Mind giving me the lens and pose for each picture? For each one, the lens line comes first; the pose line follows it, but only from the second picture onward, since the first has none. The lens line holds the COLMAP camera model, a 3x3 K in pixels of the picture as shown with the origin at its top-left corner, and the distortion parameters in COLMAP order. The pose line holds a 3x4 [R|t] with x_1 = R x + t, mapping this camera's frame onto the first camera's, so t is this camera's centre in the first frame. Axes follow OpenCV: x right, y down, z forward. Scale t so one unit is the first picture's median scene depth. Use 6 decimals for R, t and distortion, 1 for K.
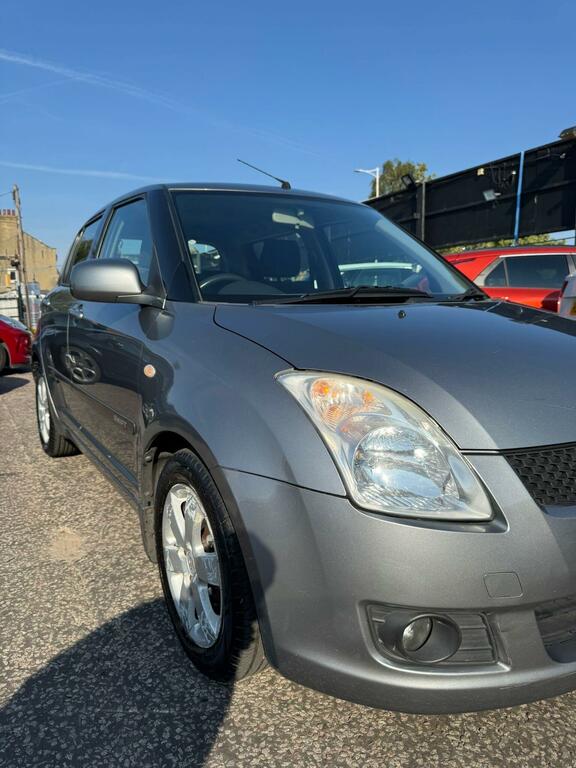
lens RADIAL K [[559.6, 0, 289.8], [0, 559.6, 384.2], [0, 0, 1]] dist [-0.006121, -0.005548]
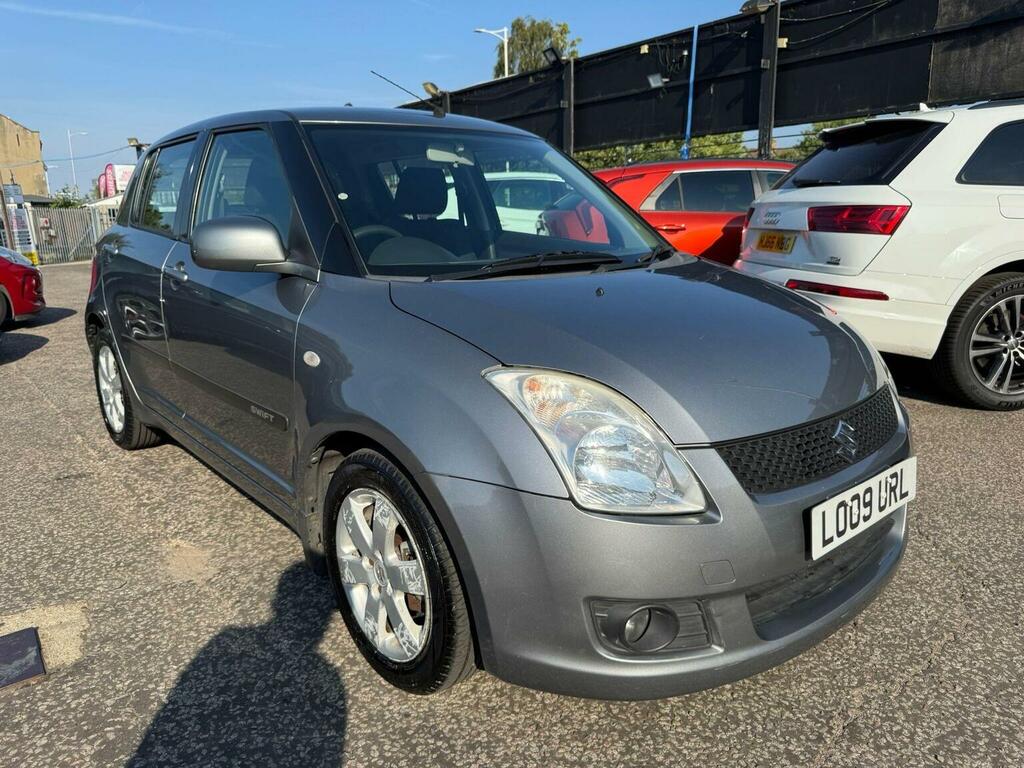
lens RADIAL K [[746.1, 0, 512.5], [0, 746.1, 384.0], [0, 0, 1]] dist [-0.006121, -0.005548]
pose [[0.986798, -0.036892, 0.157700, -0.143484], [0.023284, 0.995911, 0.087288, -0.086486], [-0.160275, -0.082464, 0.983622, -0.198075]]
